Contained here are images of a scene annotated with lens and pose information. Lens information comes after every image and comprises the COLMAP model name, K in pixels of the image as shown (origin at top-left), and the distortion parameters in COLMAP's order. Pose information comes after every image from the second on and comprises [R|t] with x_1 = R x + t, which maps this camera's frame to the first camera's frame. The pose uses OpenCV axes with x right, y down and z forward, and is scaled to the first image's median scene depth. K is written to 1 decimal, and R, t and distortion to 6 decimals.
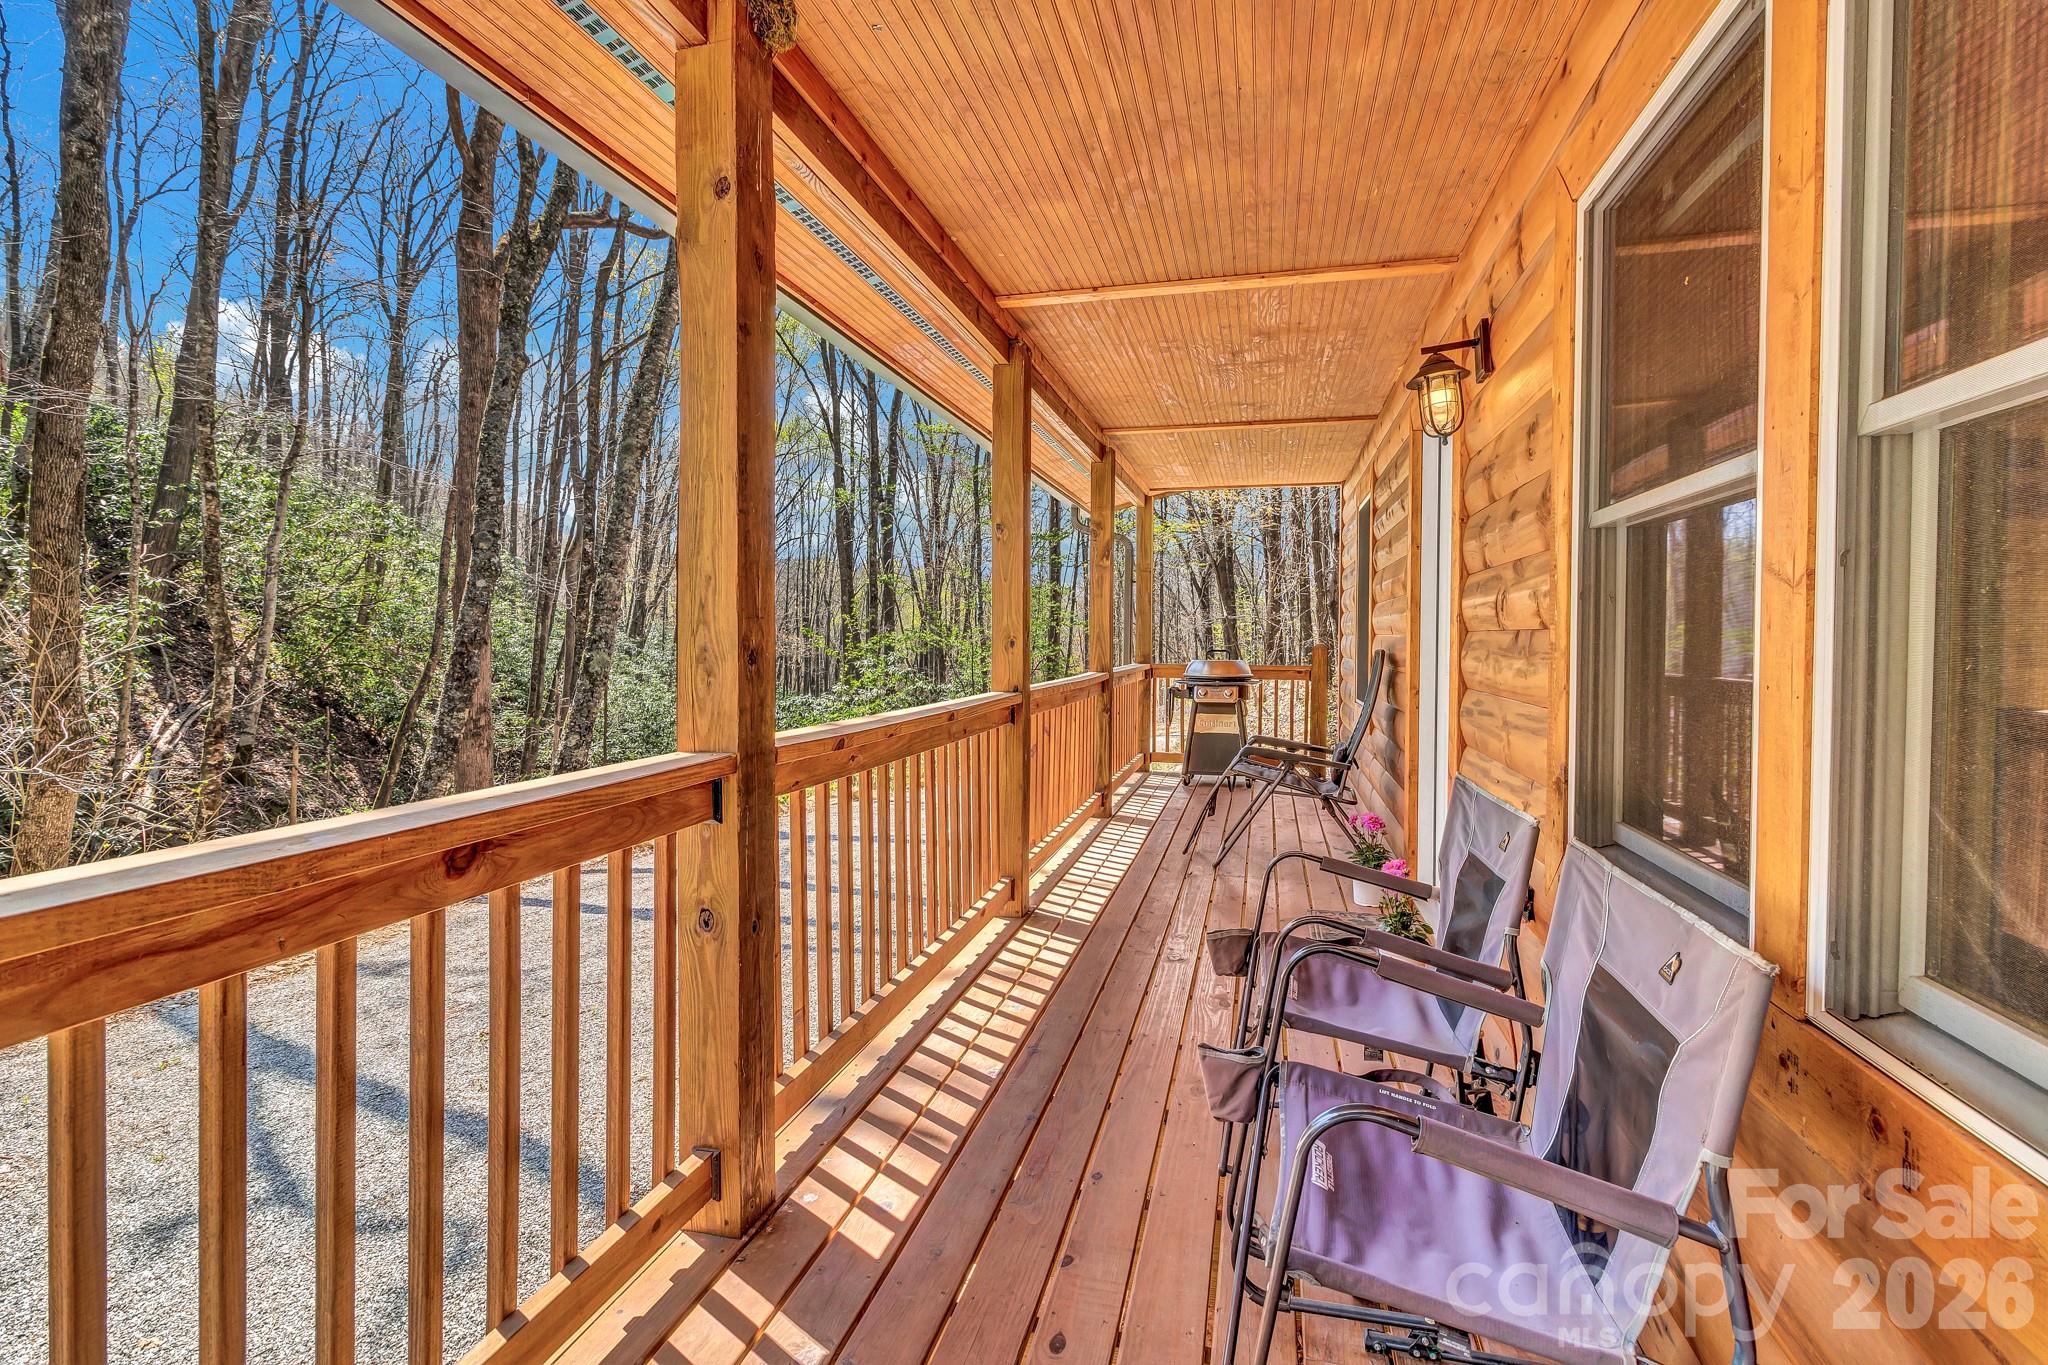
lens RADIAL K [[947.6, 0, 1030.6], [0, 947.6, 663.1], [0, 0, 1]] dist [0.000786, 0.001251]
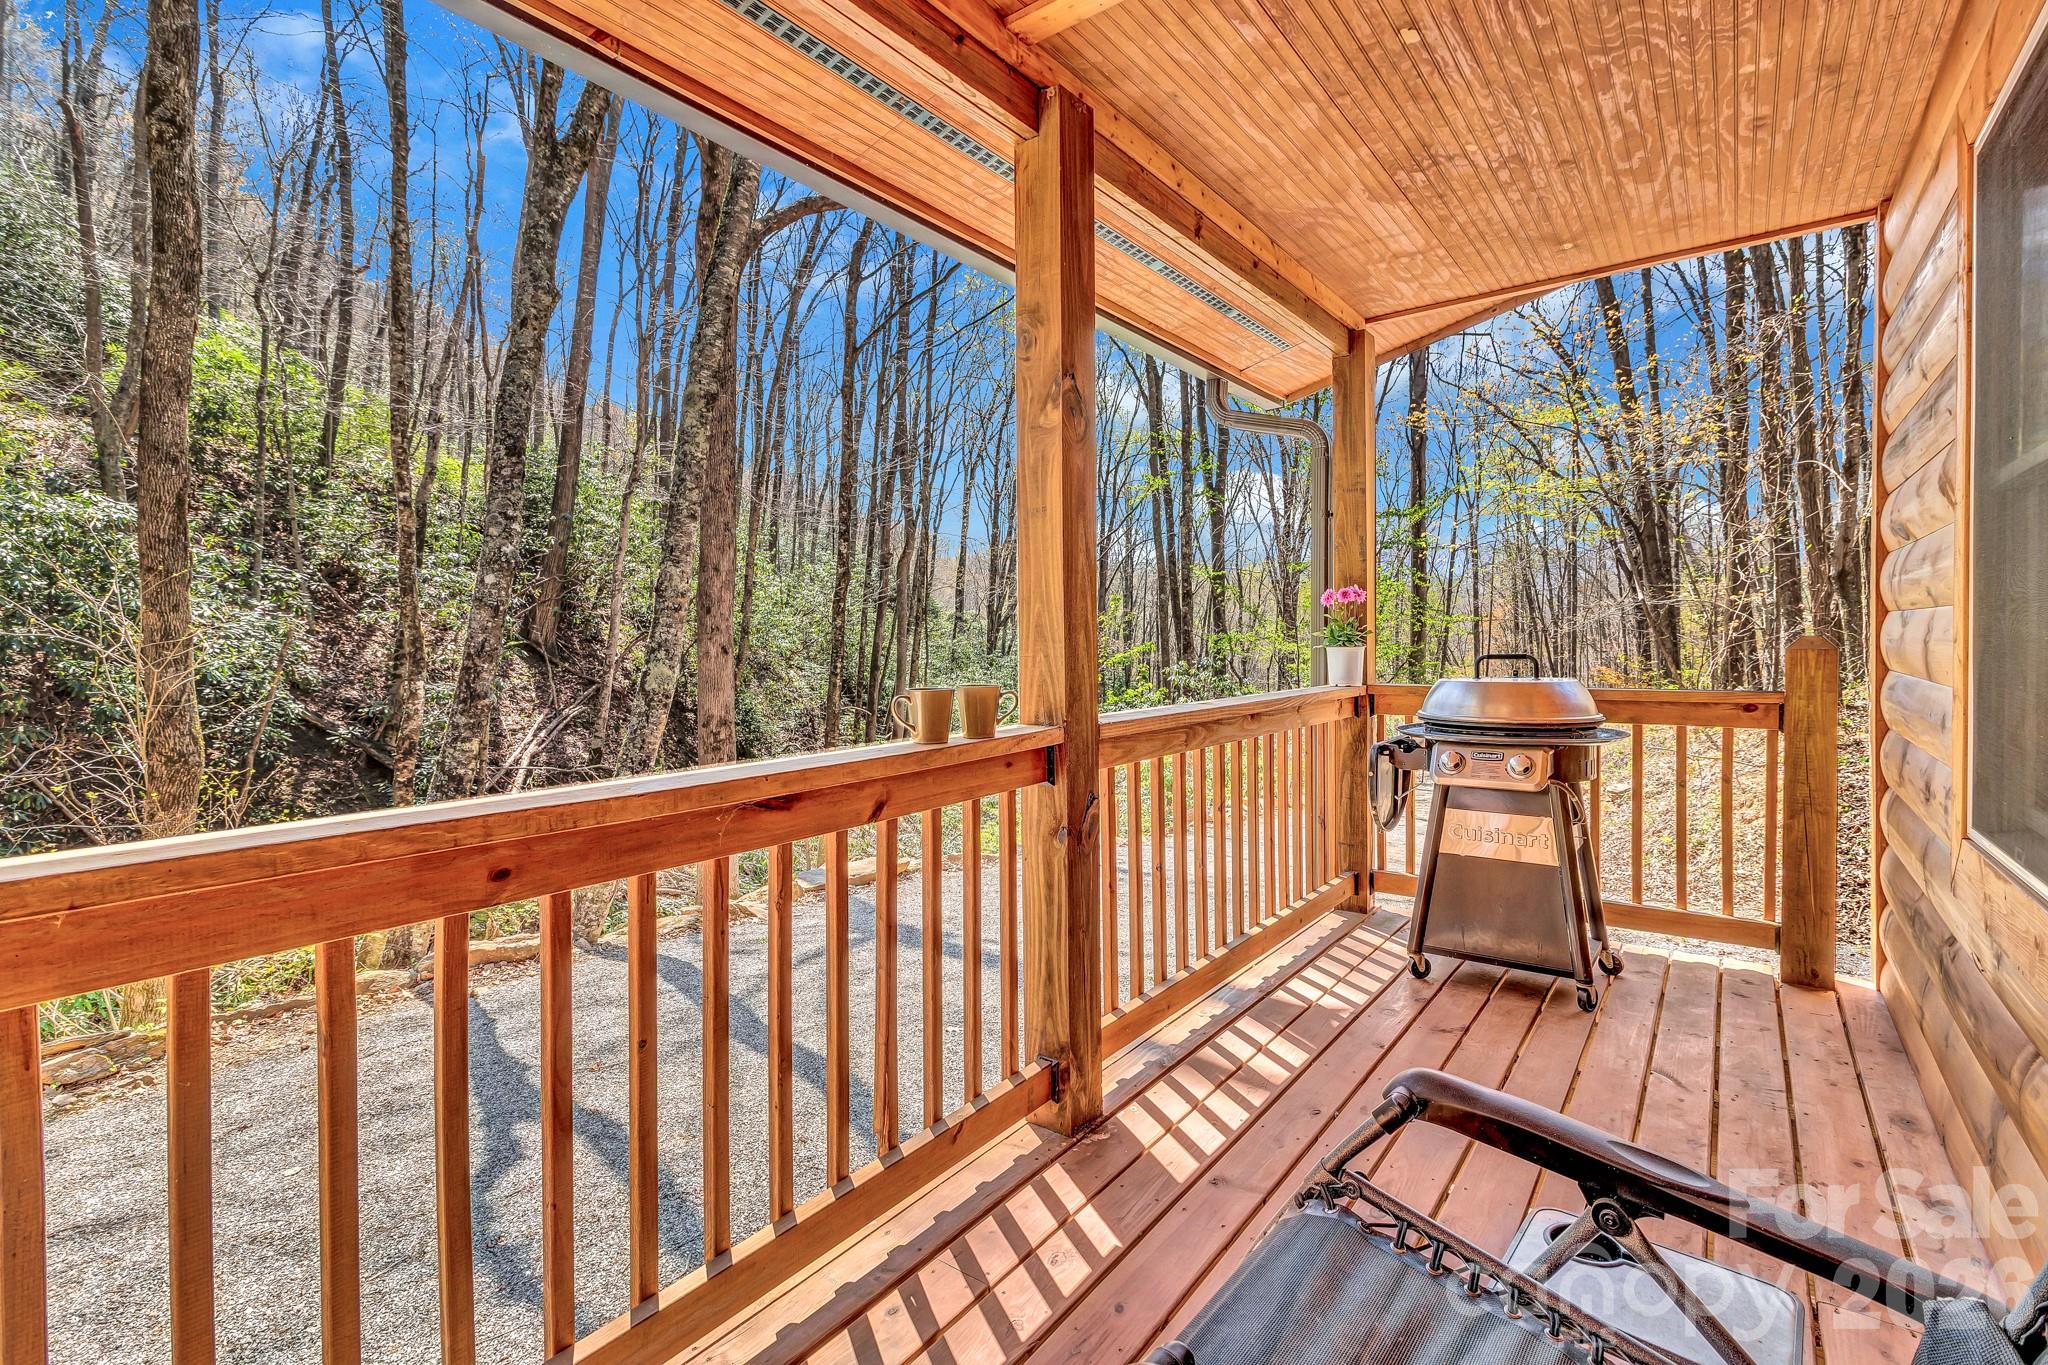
lens RADIAL K [[947.6, 0, 1028.7], [0, 947.6, 661.8], [0, 0, 1]] dist [0.000786, 0.001251]
pose [[0.922002, -0.007611, -0.387110, 0.154925], [0.005823, 0.999966, -0.005791, -0.009281], [0.387141, 0.003085, 0.922015, 0.500234]]
